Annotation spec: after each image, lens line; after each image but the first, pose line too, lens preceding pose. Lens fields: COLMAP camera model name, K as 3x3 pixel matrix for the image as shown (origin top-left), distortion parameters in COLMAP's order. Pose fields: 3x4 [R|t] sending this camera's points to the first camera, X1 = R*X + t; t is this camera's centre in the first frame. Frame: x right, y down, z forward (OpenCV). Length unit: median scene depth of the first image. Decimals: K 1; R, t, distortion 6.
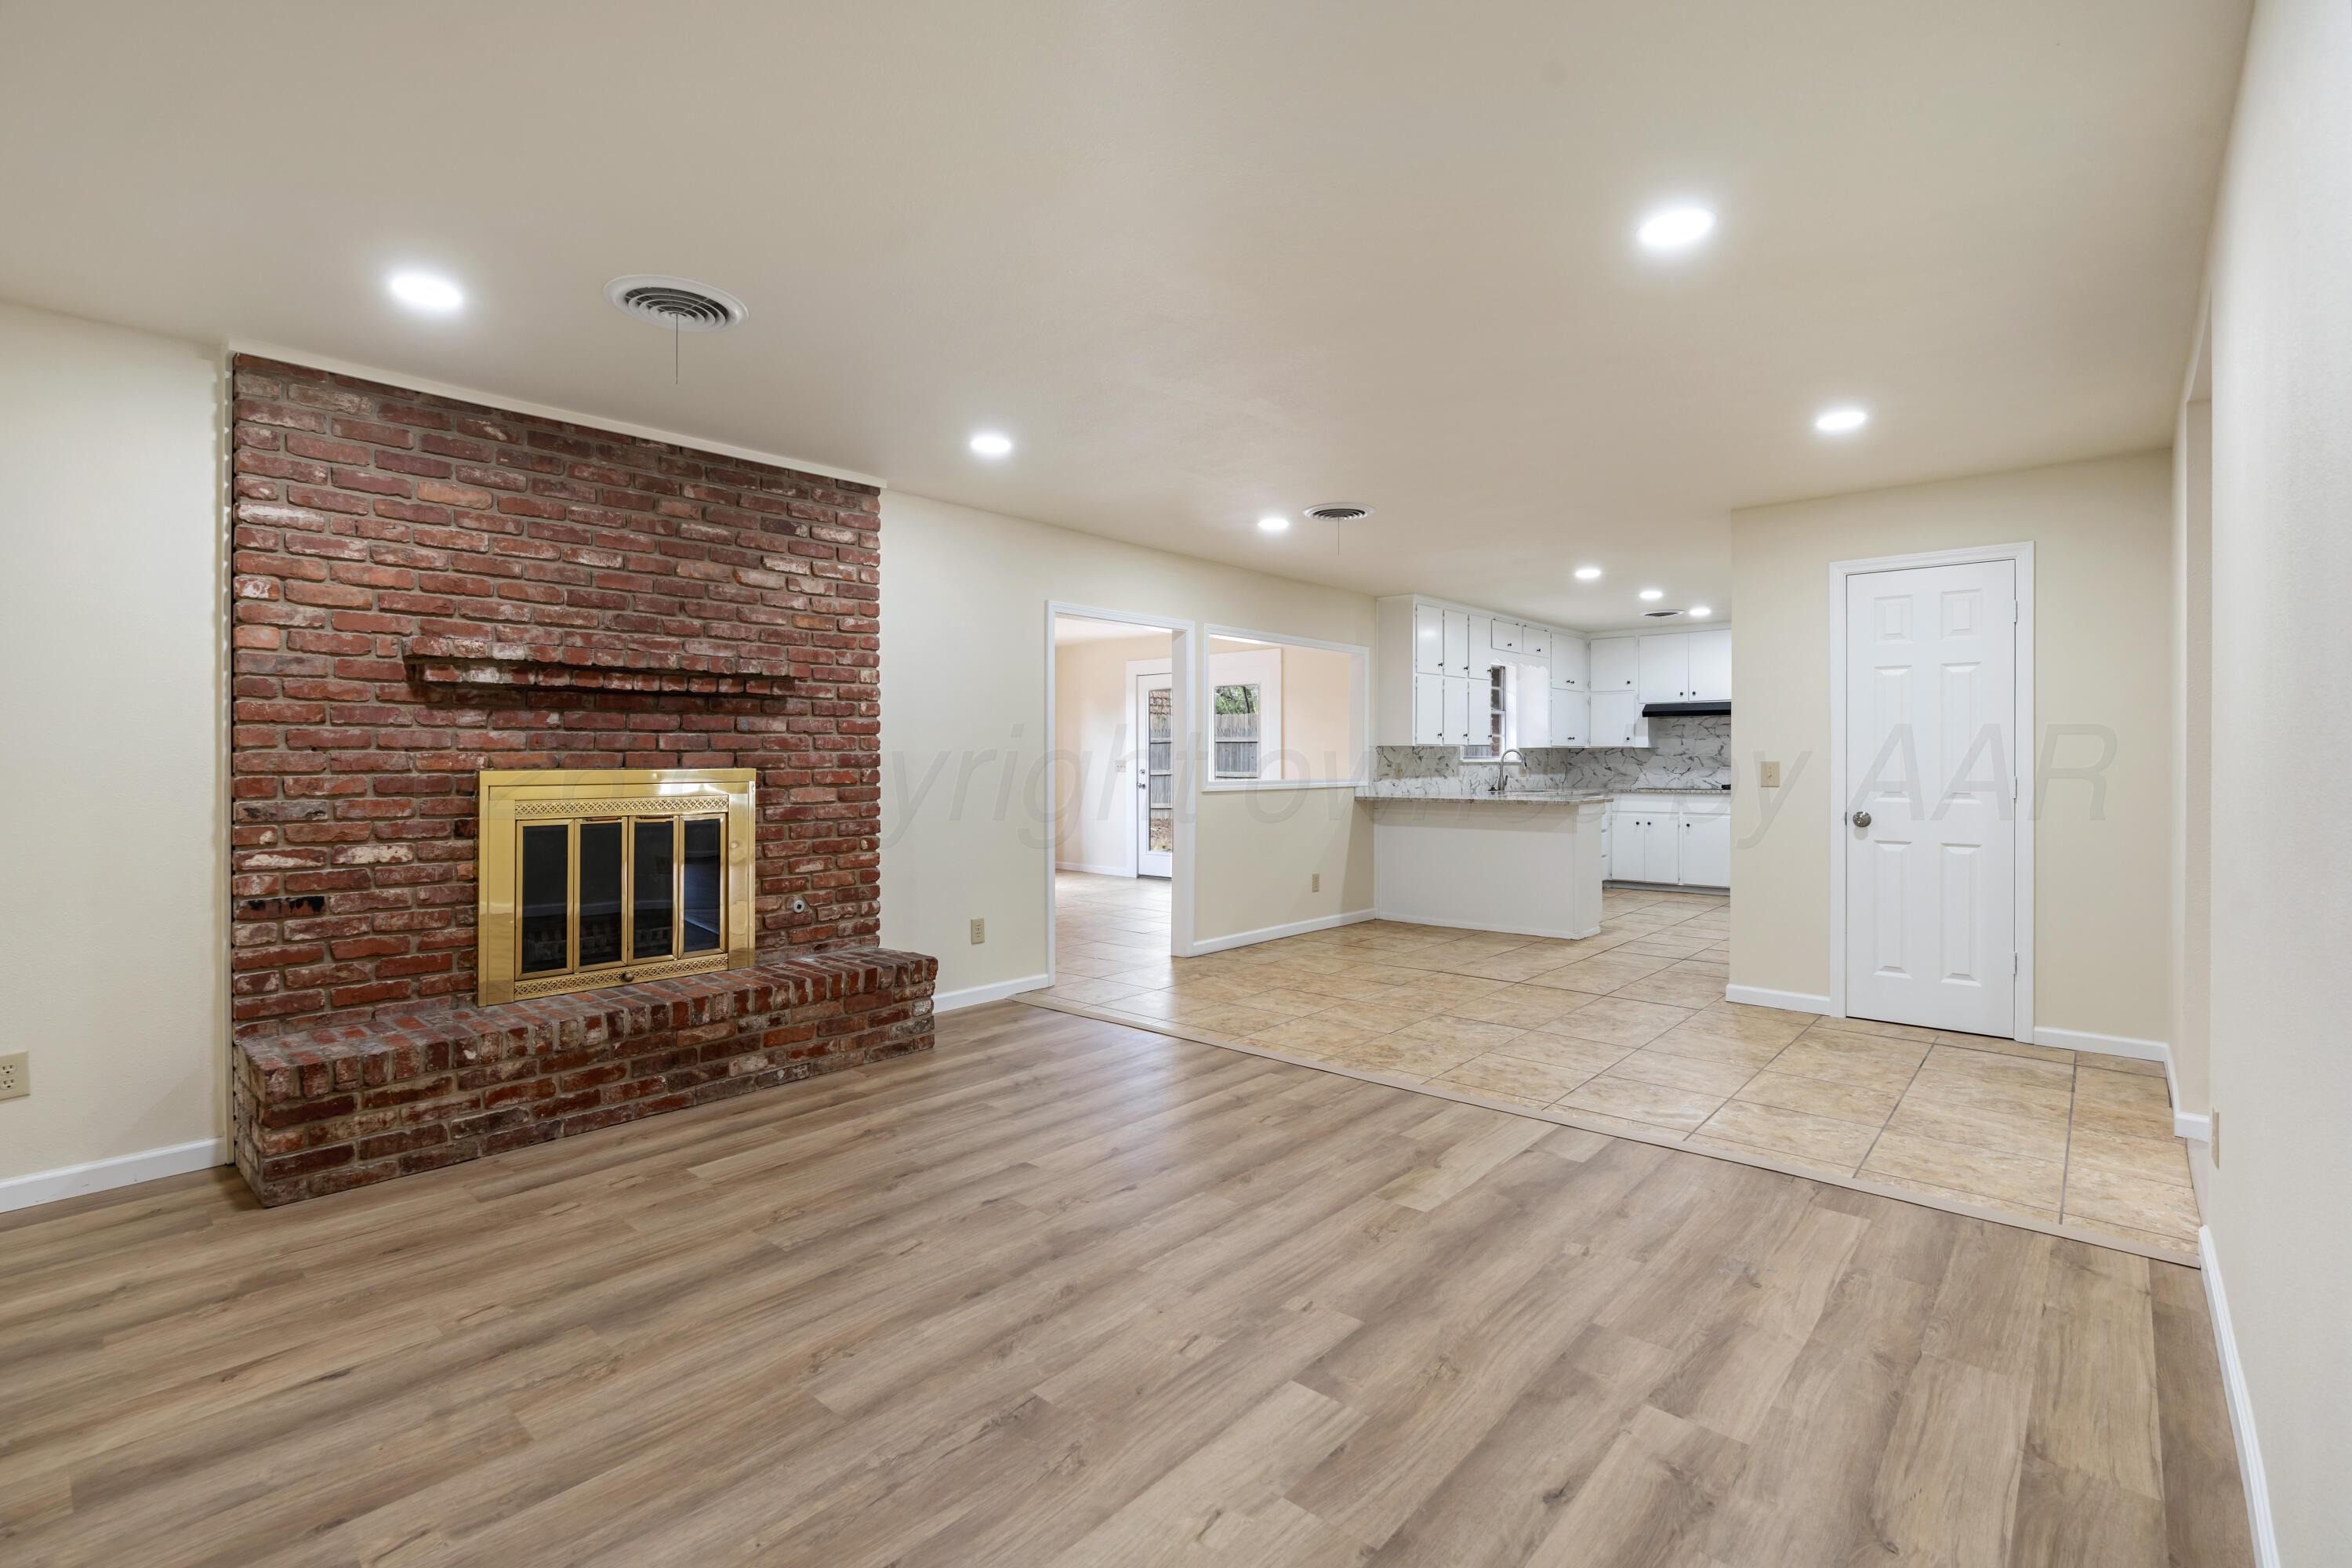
lens RADIAL K [[1054.8, 0, 1182.7], [0, 1054.8, 764.3], [0, 0, 1]] dist [-0.015034, 0.003891]
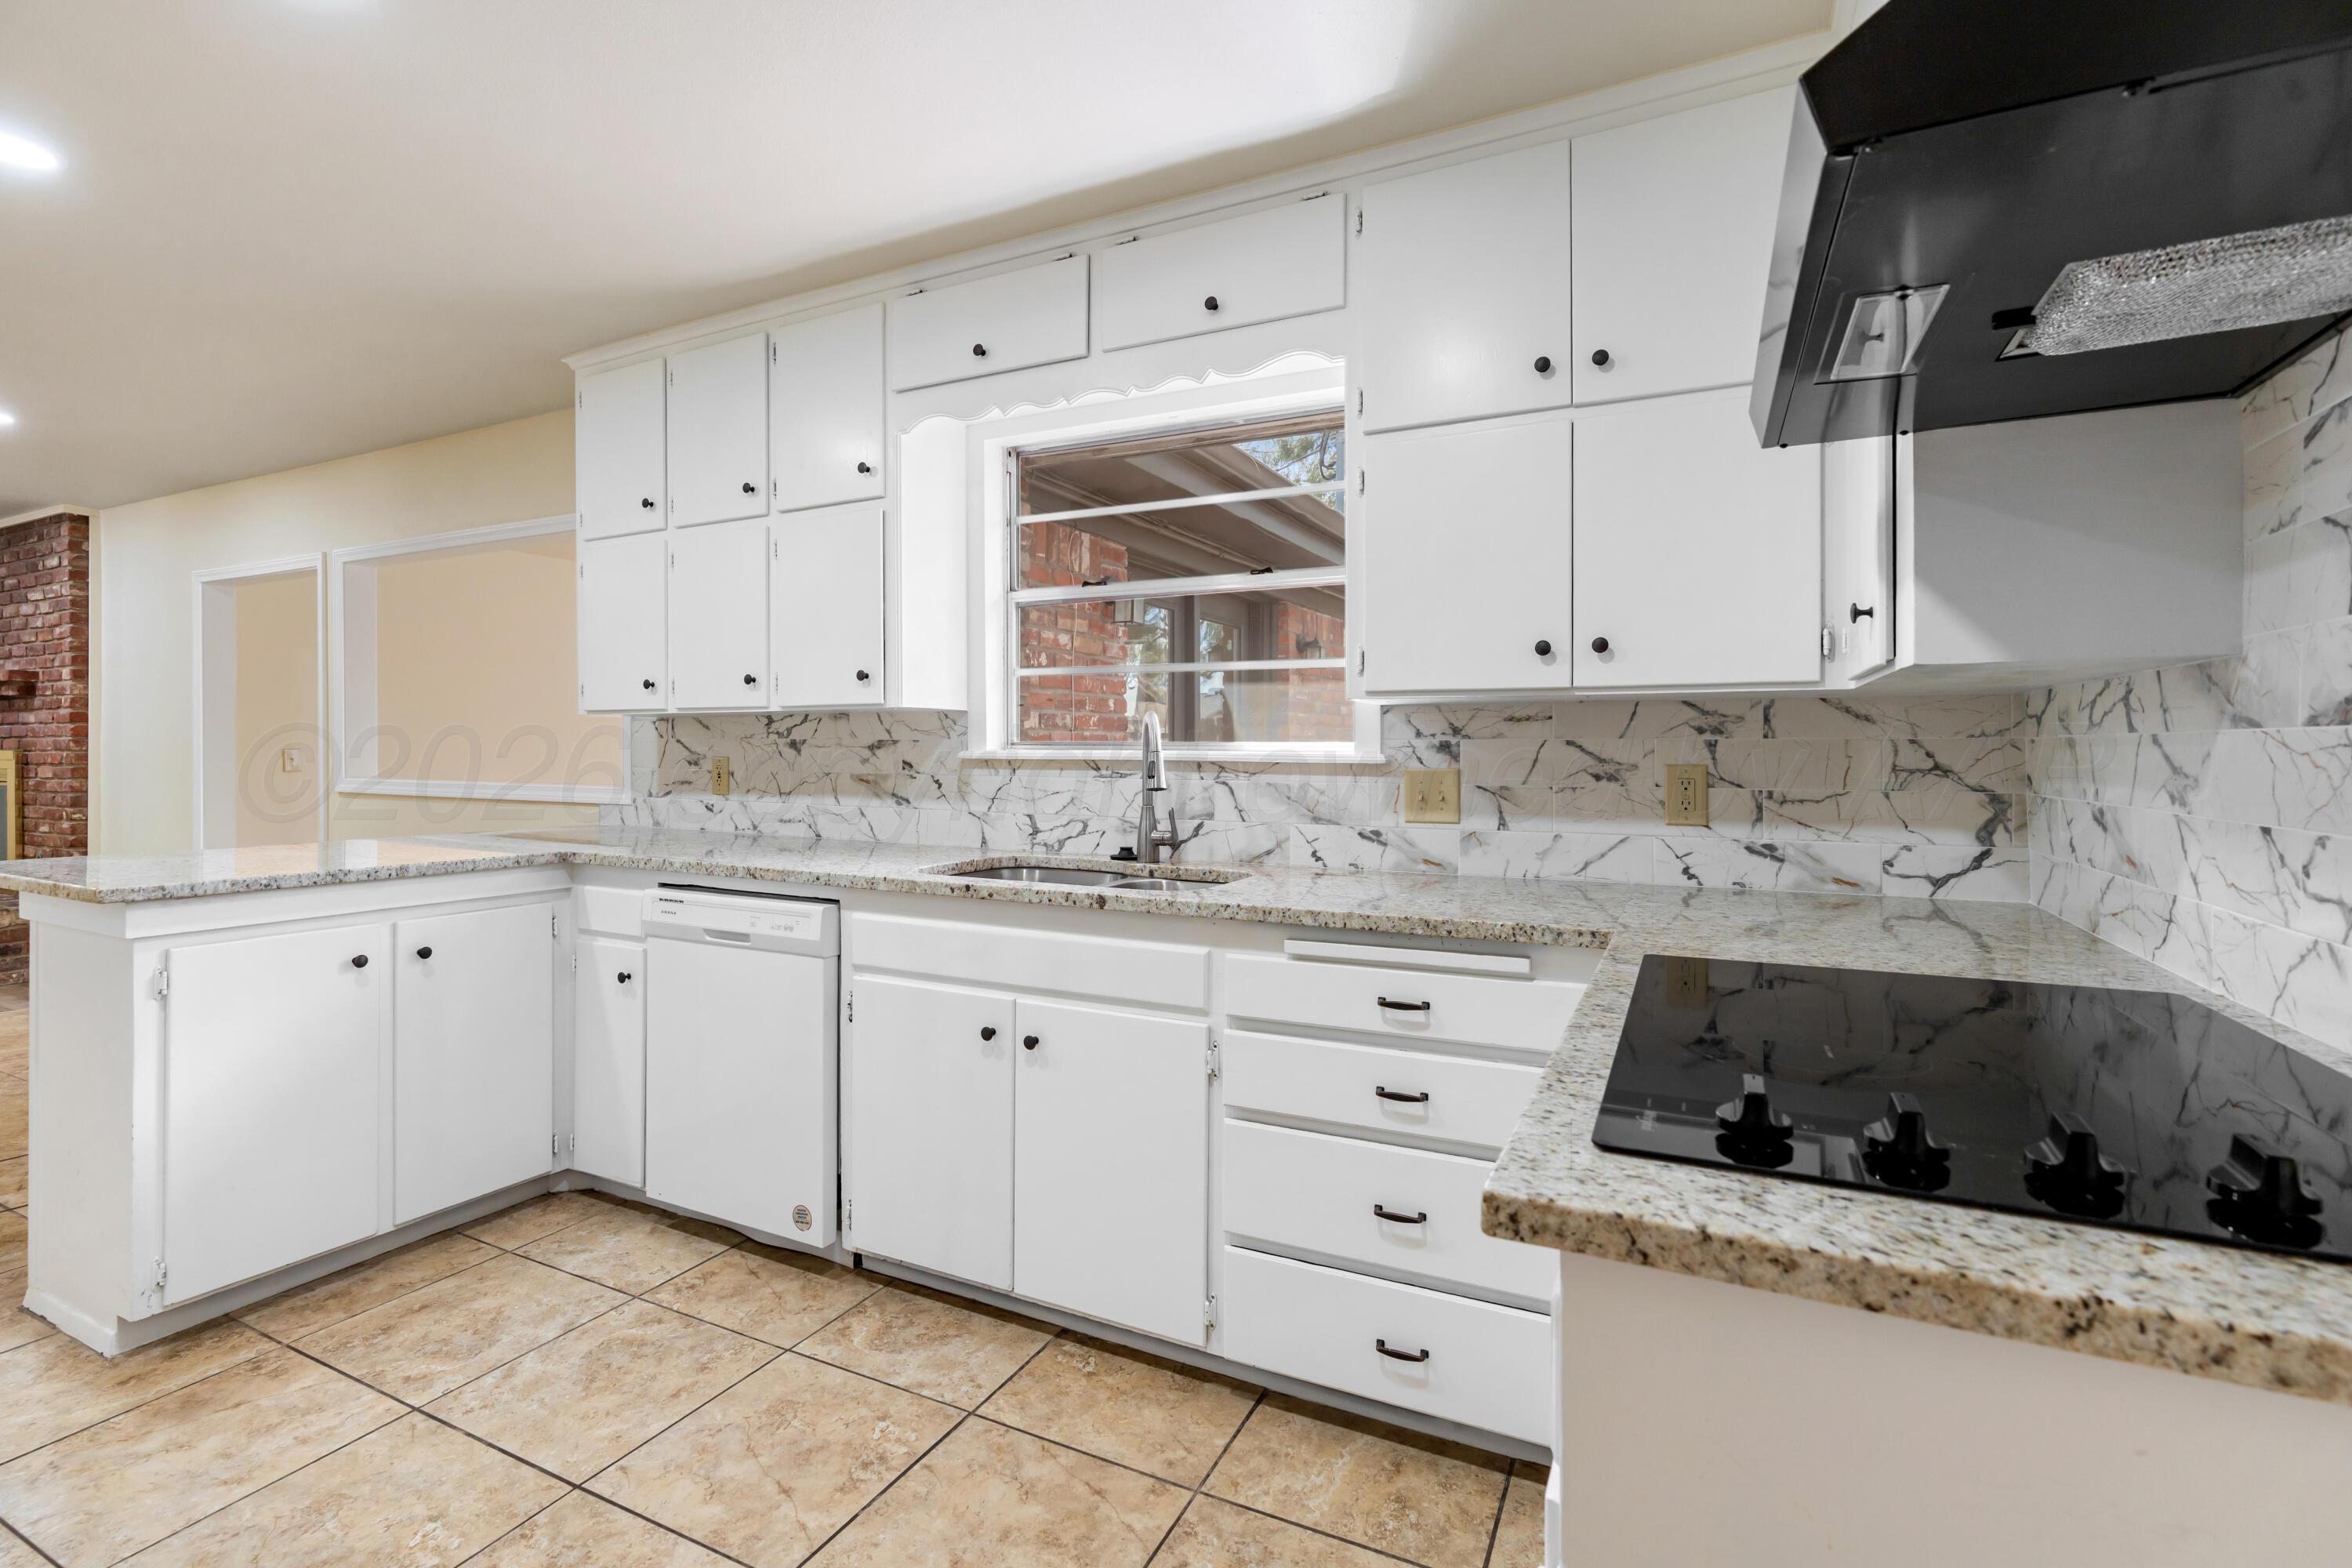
lens RADIAL K [[1054.8, 0, 1159.7], [0, 1054.8, 749.2], [0, 0, 1]] dist [-0.015034, 0.003891]
pose [[0.265003, 0.000484, -0.964247, 1.361022], [-0.009701, 0.999951, -0.002165, -0.010308], [0.964199, 0.009928, 0.264995, 2.205584]]
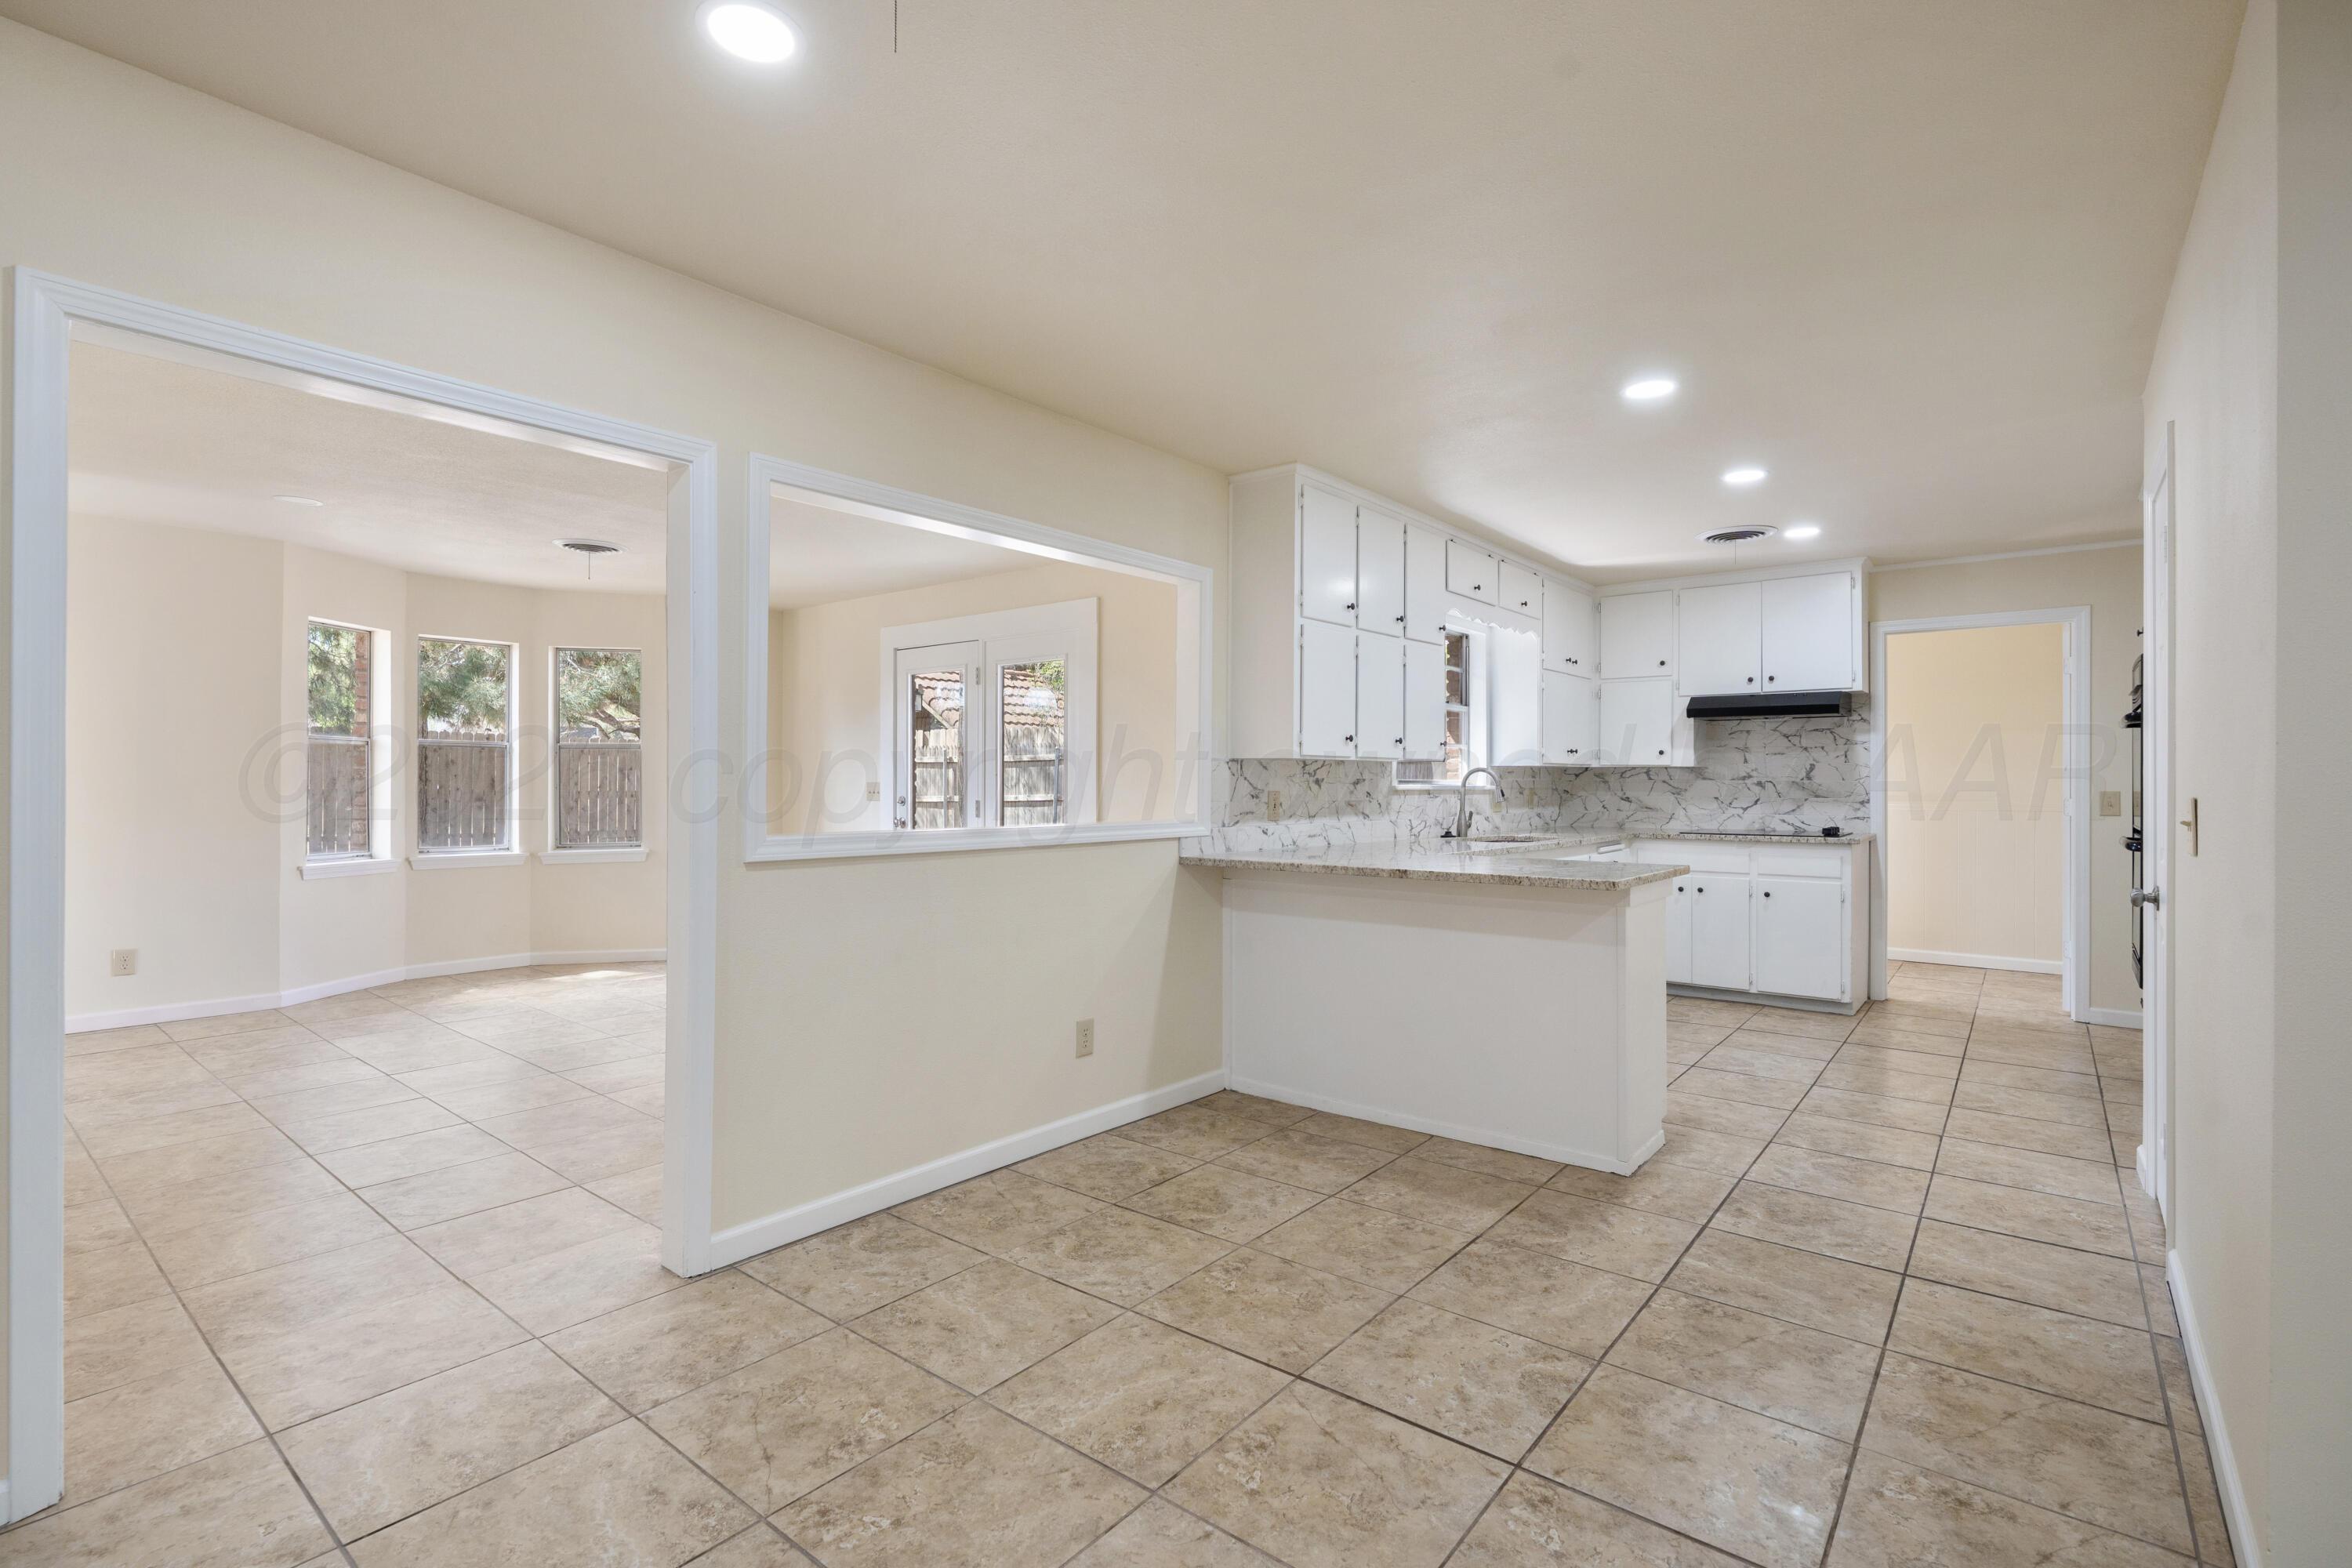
lens RADIAL K [[1054.8, 0, 1164.1], [0, 1054.8, 782.6], [0, 0, 1]] dist [-0.015034, 0.003891]
pose [[0.999683, 0.004658, 0.024725, 0.282151], [-0.004576, 0.999984, -0.003400, -0.007329], [-0.024740, 0.003286, 0.999689, 0.965725]]
